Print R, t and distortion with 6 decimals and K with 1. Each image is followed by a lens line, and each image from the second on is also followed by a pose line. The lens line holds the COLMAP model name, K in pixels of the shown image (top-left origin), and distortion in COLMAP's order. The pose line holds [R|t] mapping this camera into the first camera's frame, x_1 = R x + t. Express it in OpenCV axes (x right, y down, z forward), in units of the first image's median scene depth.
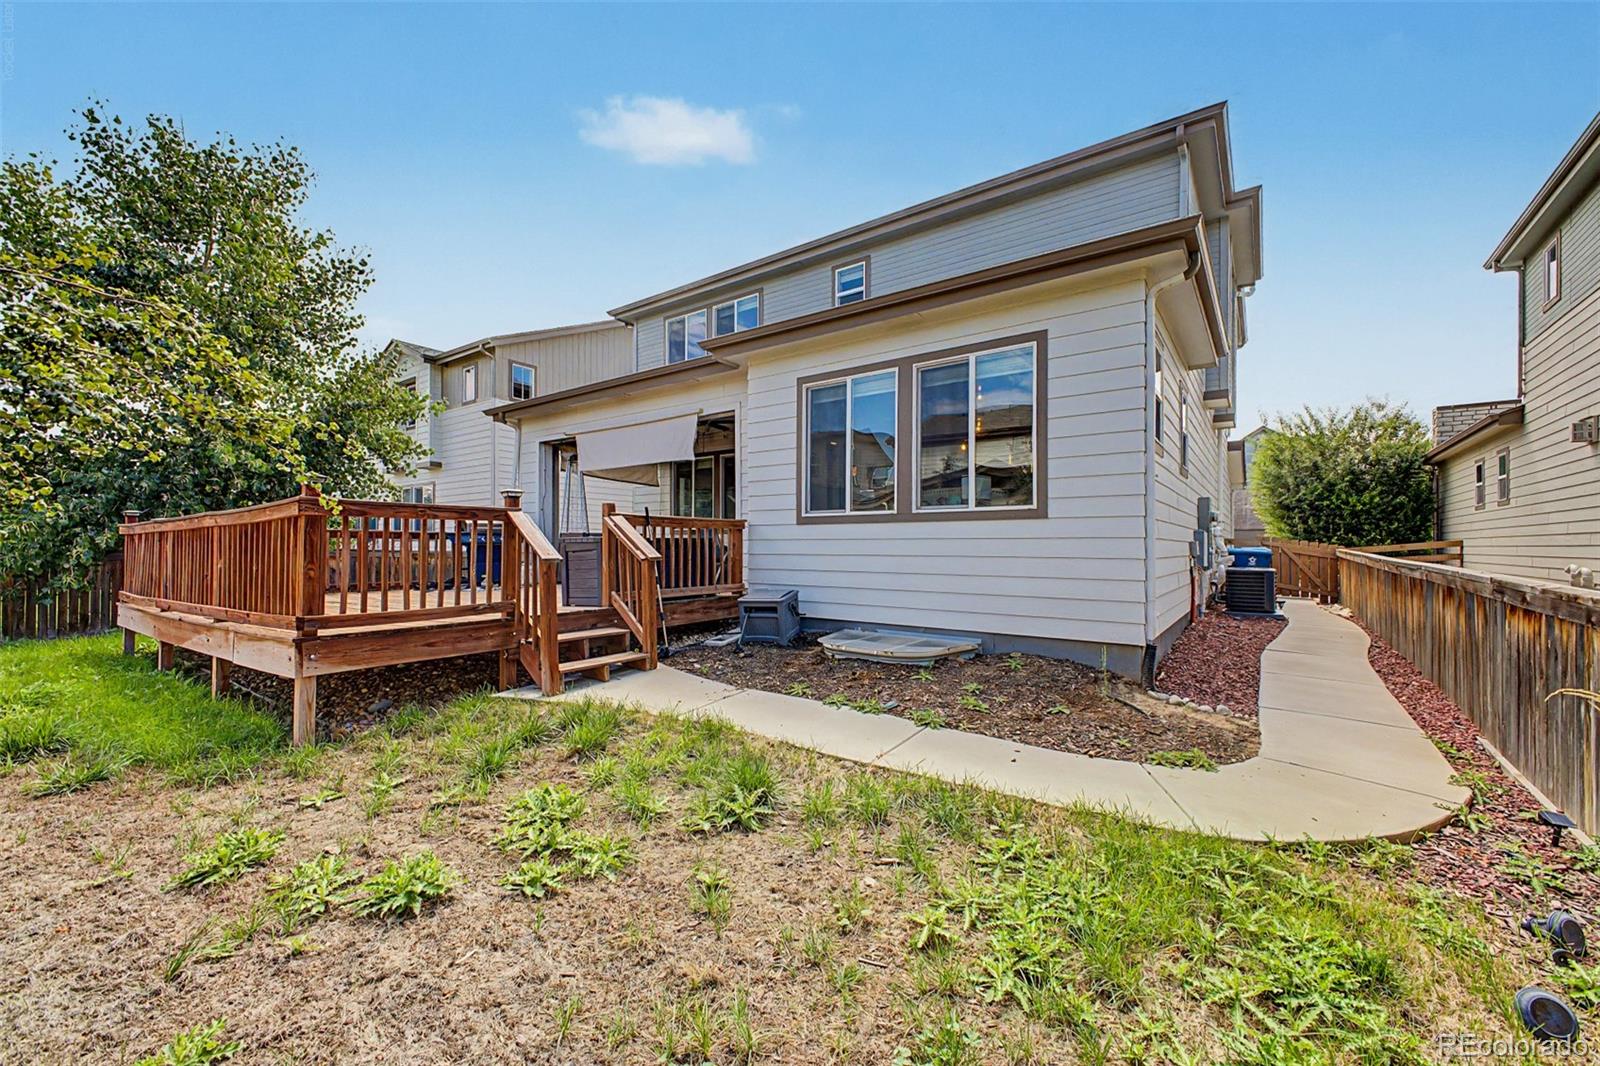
lens RADIAL K [[636.0, 0, 800.0], [0, 636.0, 533.0], [0, 0, 1]] dist [0.009899, -0.000133]
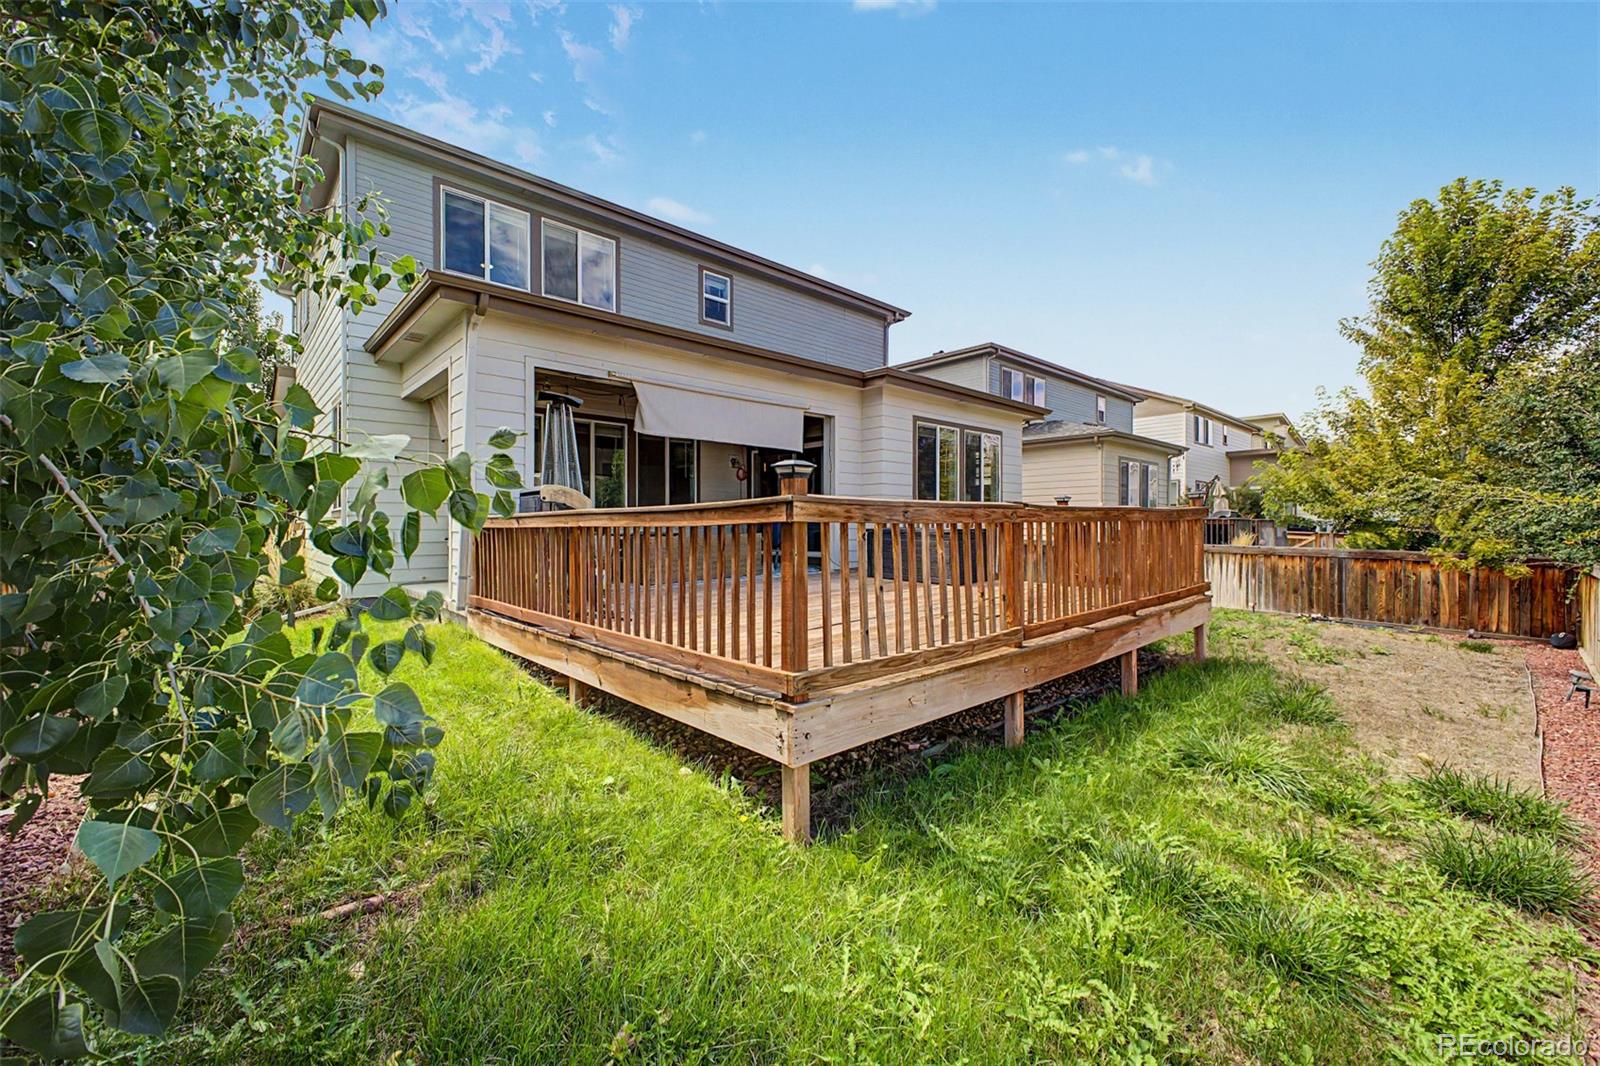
lens RADIAL K [[636.0, 0, 800.0], [0, 636.0, 533.0], [0, 0, 1]] dist [0.009899, -0.000133]
pose [[0.192114, -0.003446, 0.981367, -0.862467], [-0.017038, 0.999831, 0.006846, 0.001631], [-0.981225, -0.018035, 0.192023, 0.609317]]
